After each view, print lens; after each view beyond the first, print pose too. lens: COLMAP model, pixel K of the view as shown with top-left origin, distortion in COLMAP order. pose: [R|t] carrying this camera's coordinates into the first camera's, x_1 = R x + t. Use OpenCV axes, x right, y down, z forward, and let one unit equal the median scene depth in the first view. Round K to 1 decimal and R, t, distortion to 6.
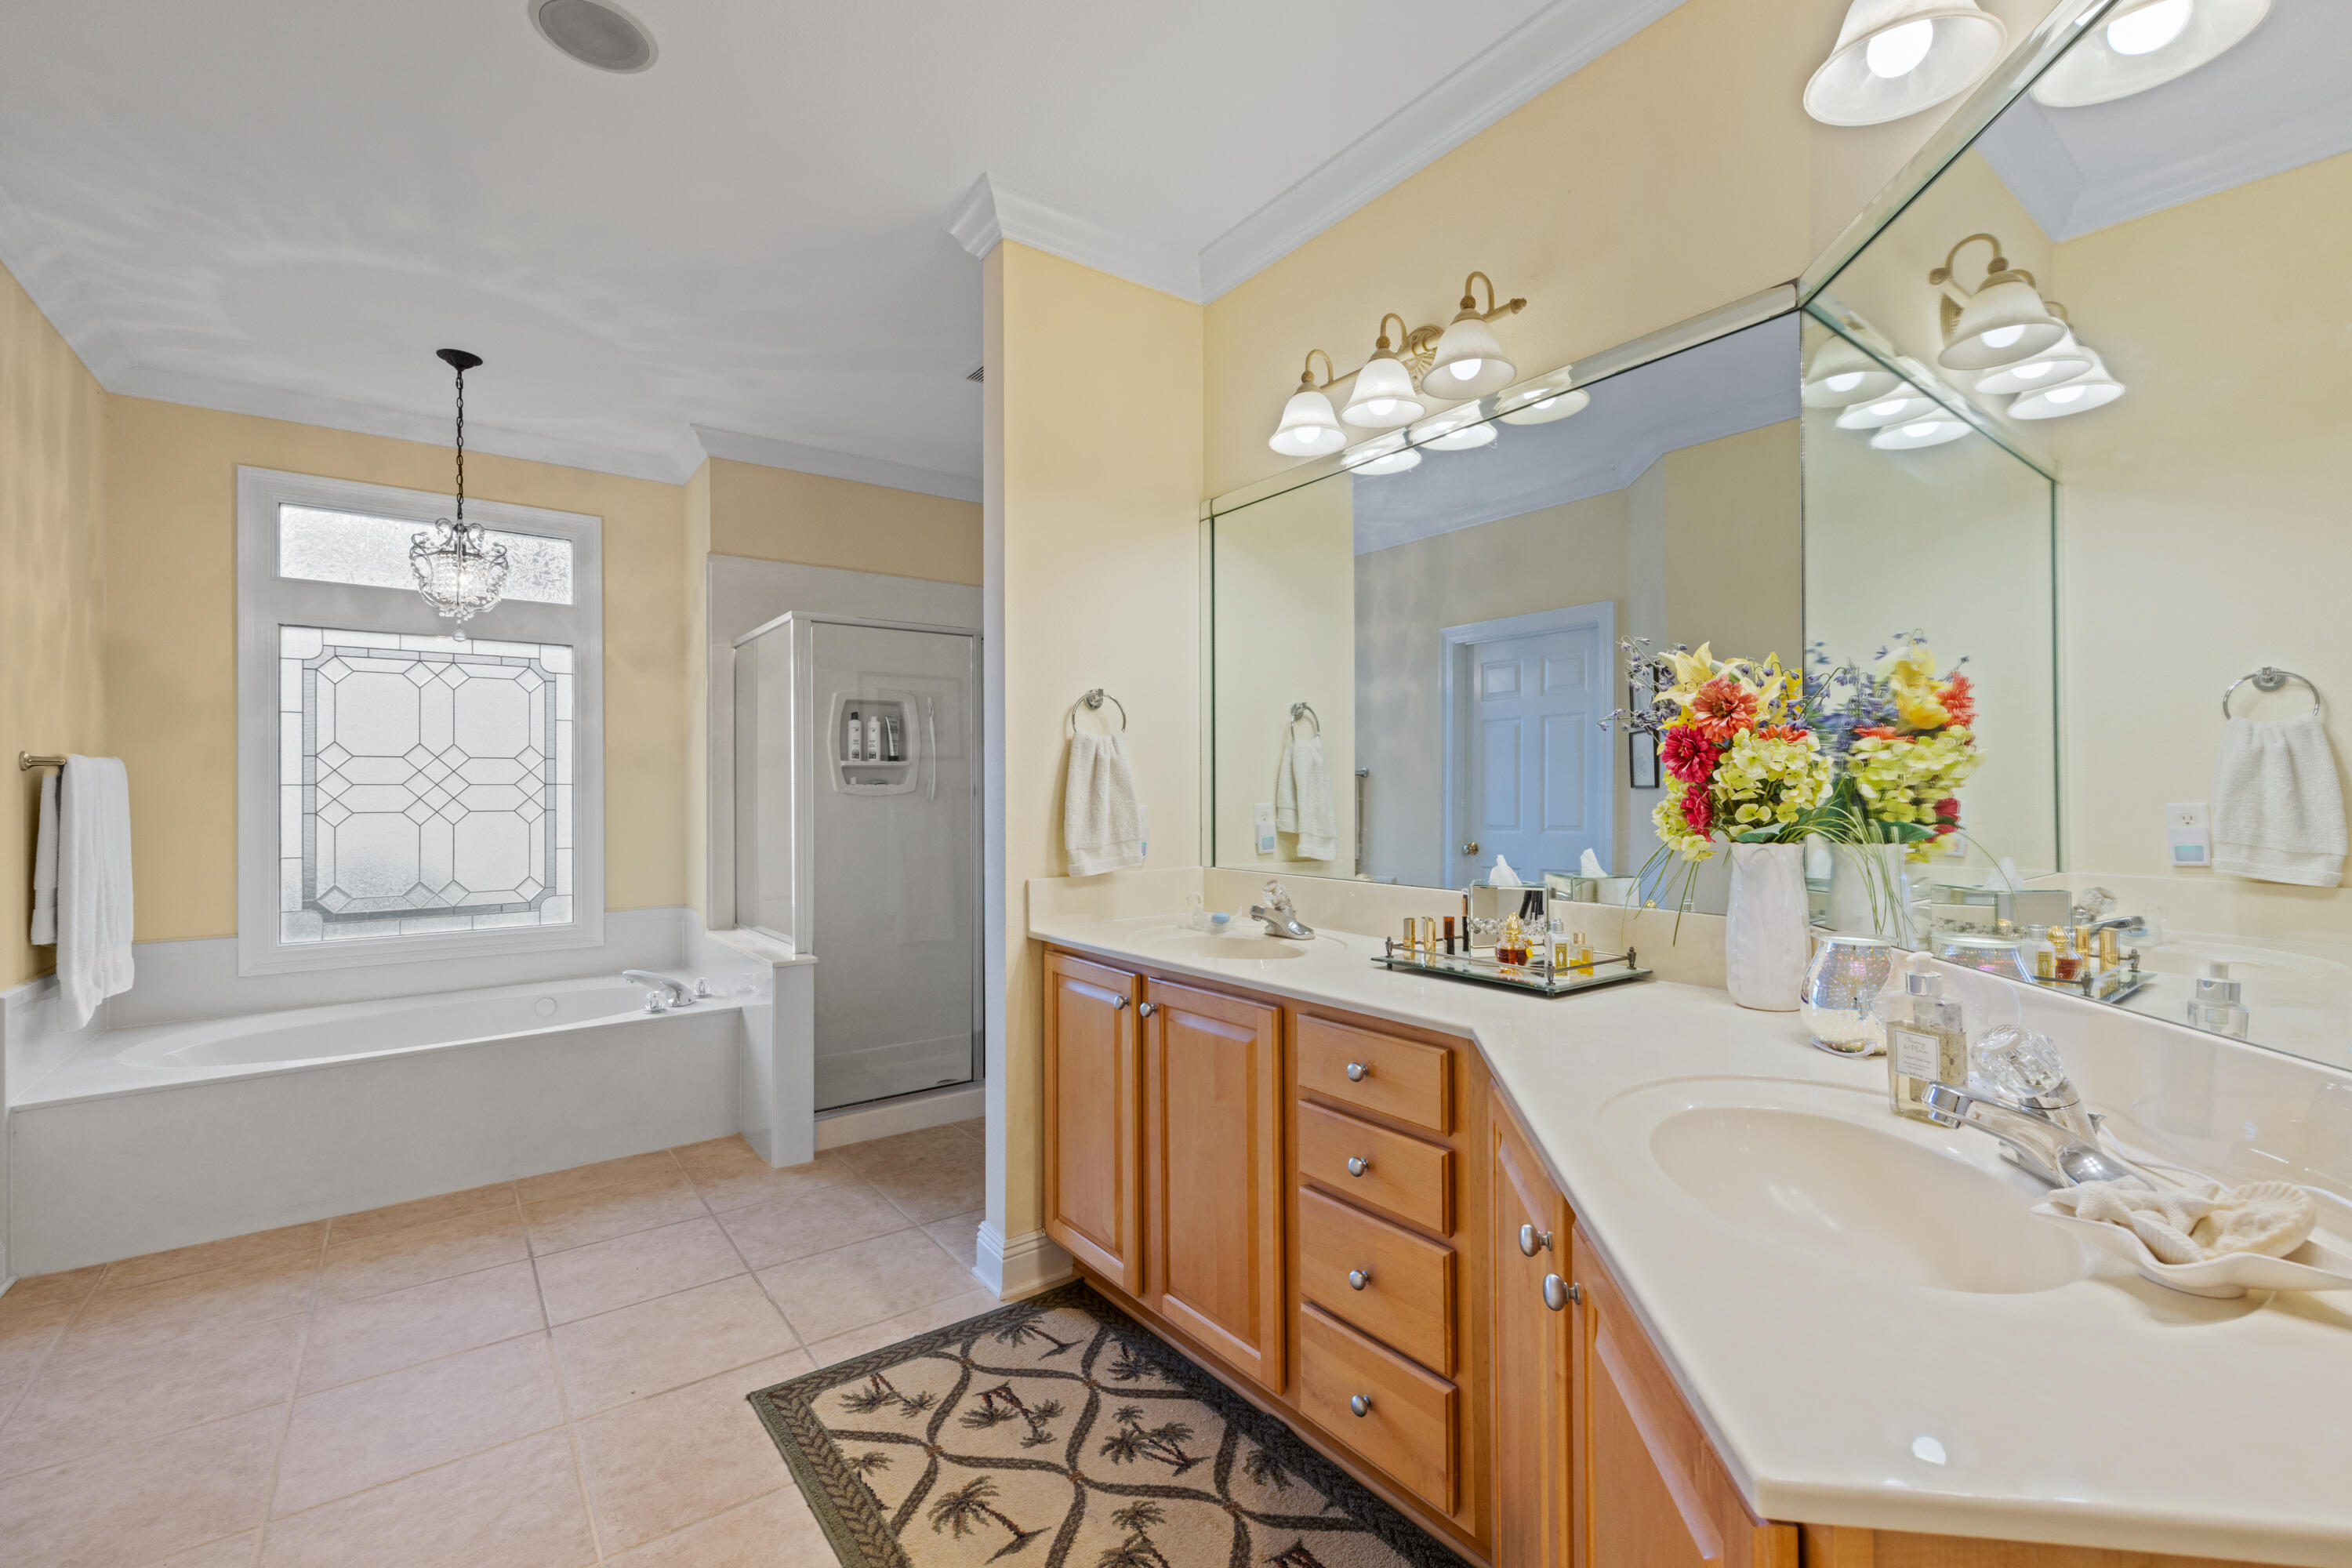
lens RADIAL K [[962.9, 0, 1170.3], [0, 962.9, 796.5], [0, 0, 1]] dist [0.000507, 0.000059]
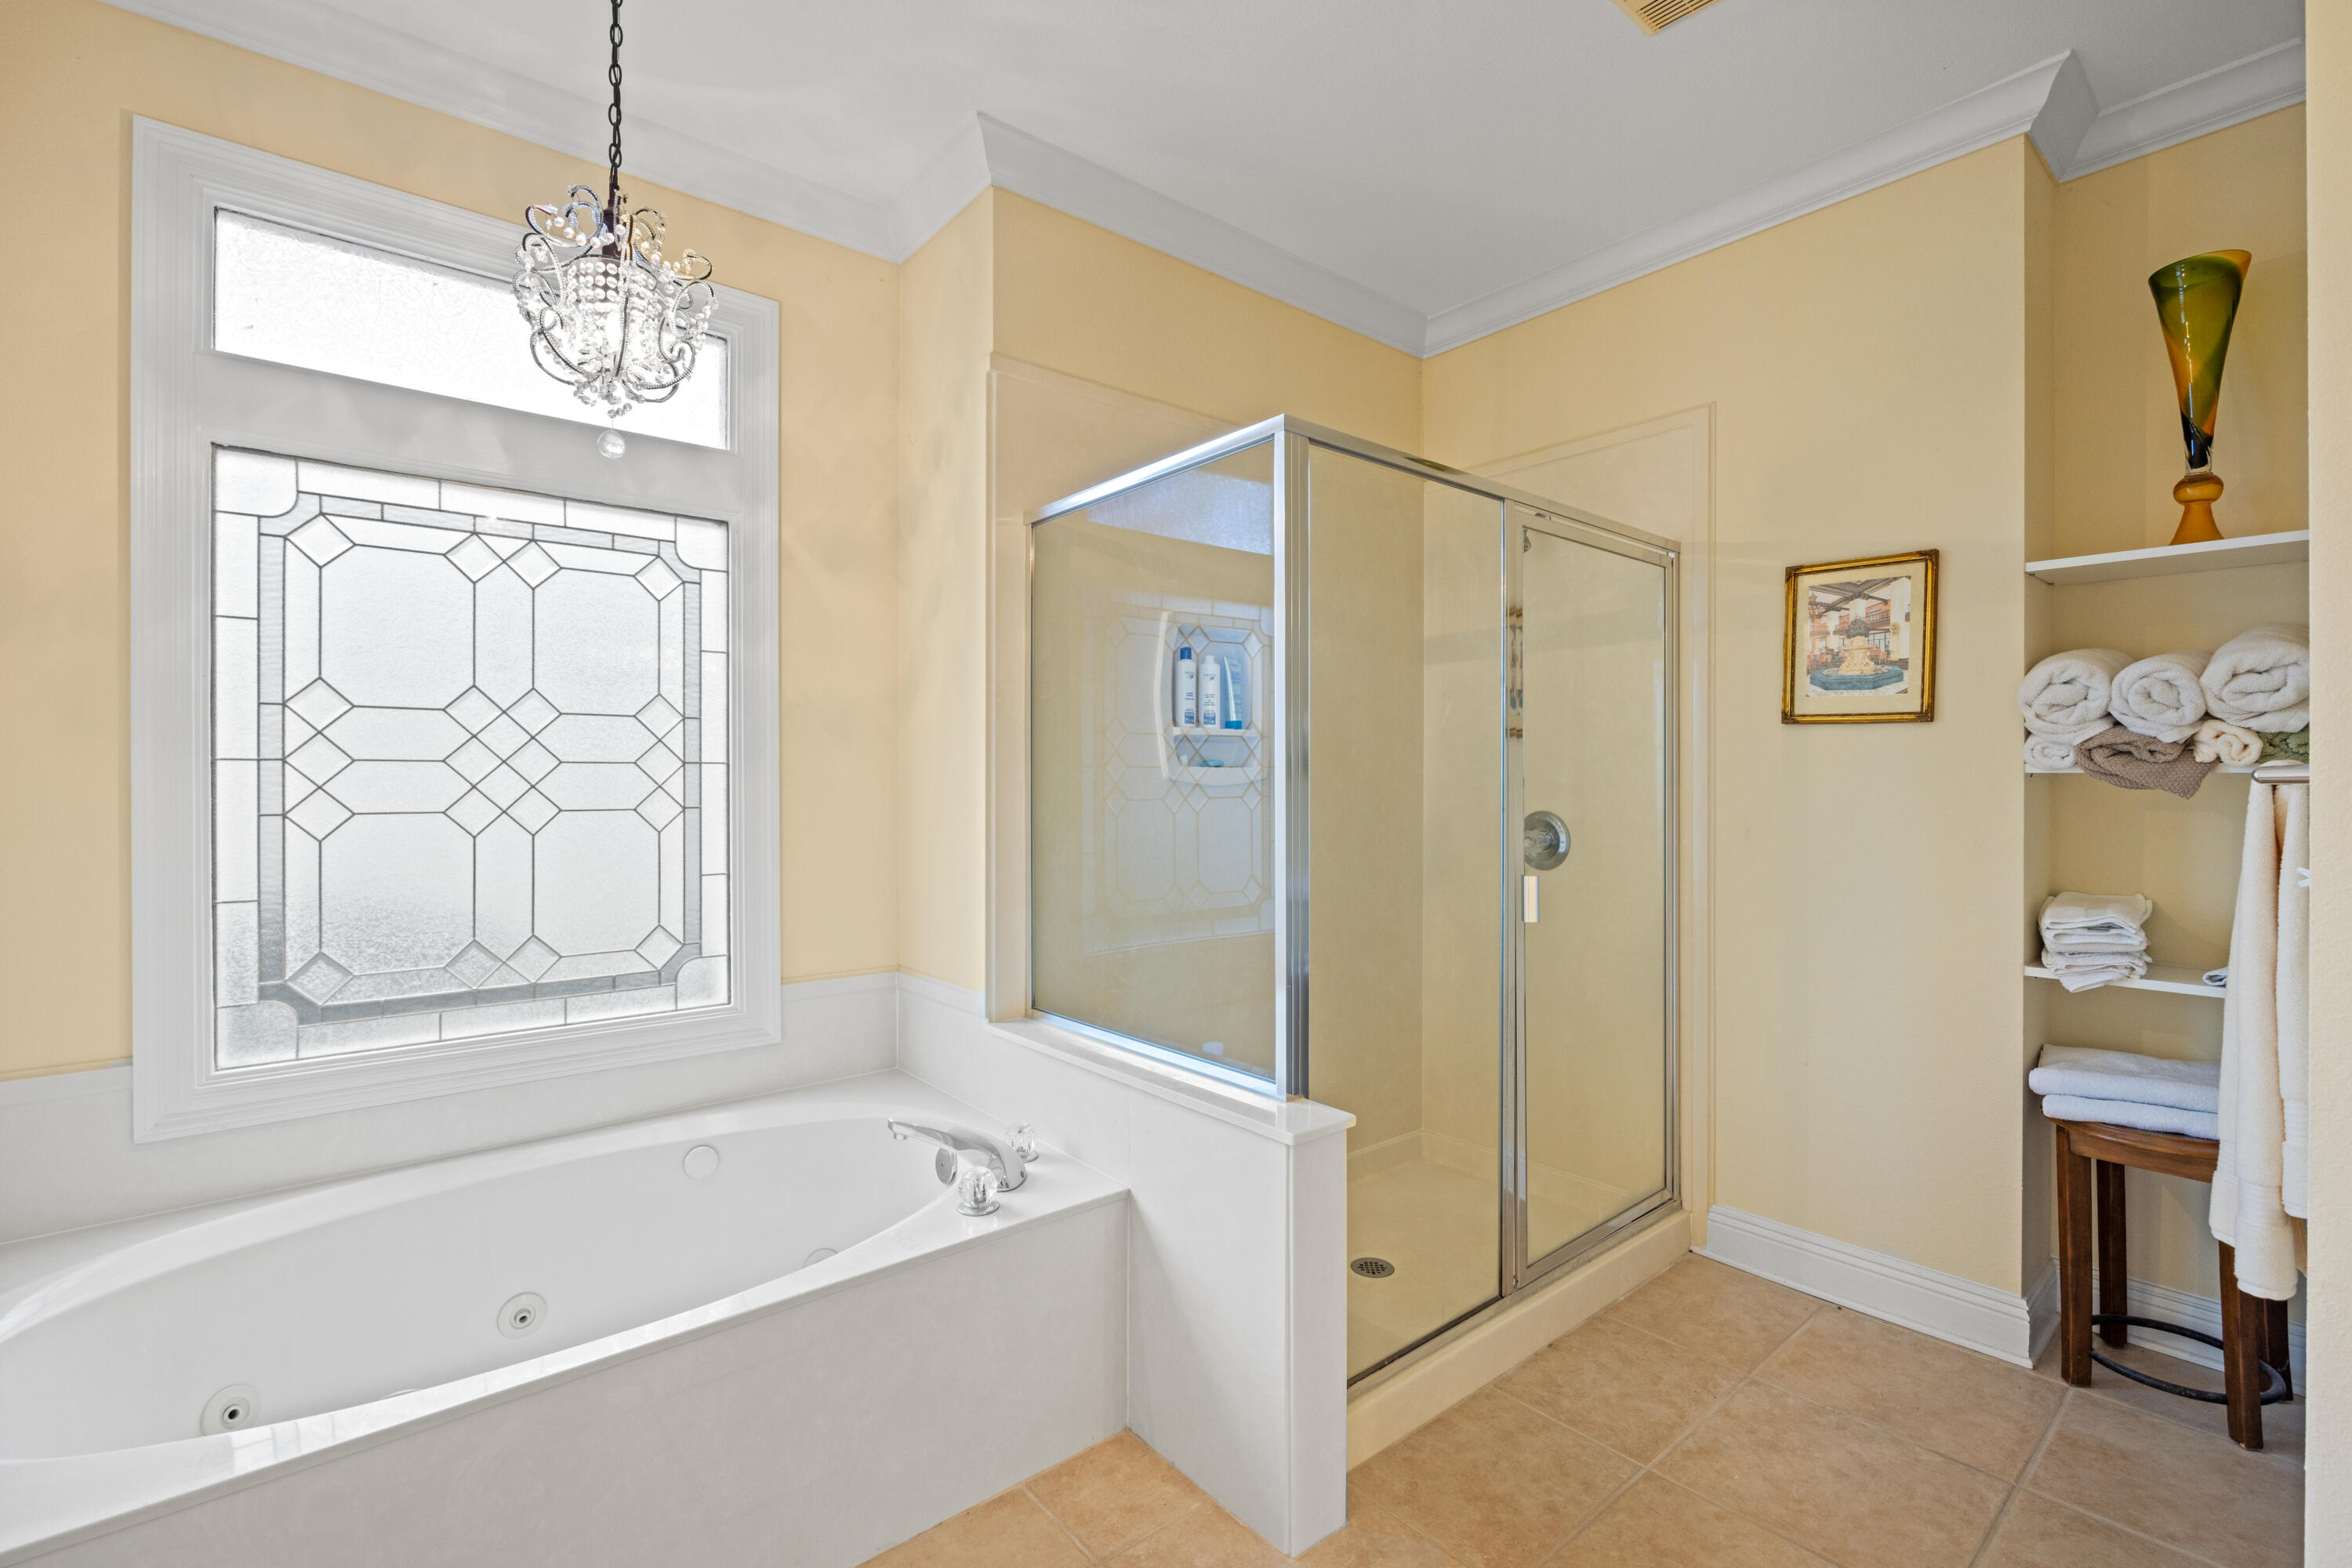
lens RADIAL K [[1002.3, 0, 1178.8], [0, 1002.3, 795.8], [0, 0, 1]] dist [-0.010421, -0.000464]
pose [[0.998995, 0.003251, 0.044710, -0.413790], [-0.003510, 0.999978, 0.005699, 0.002554], [-0.044690, -0.005850, 0.998984, 0.427850]]
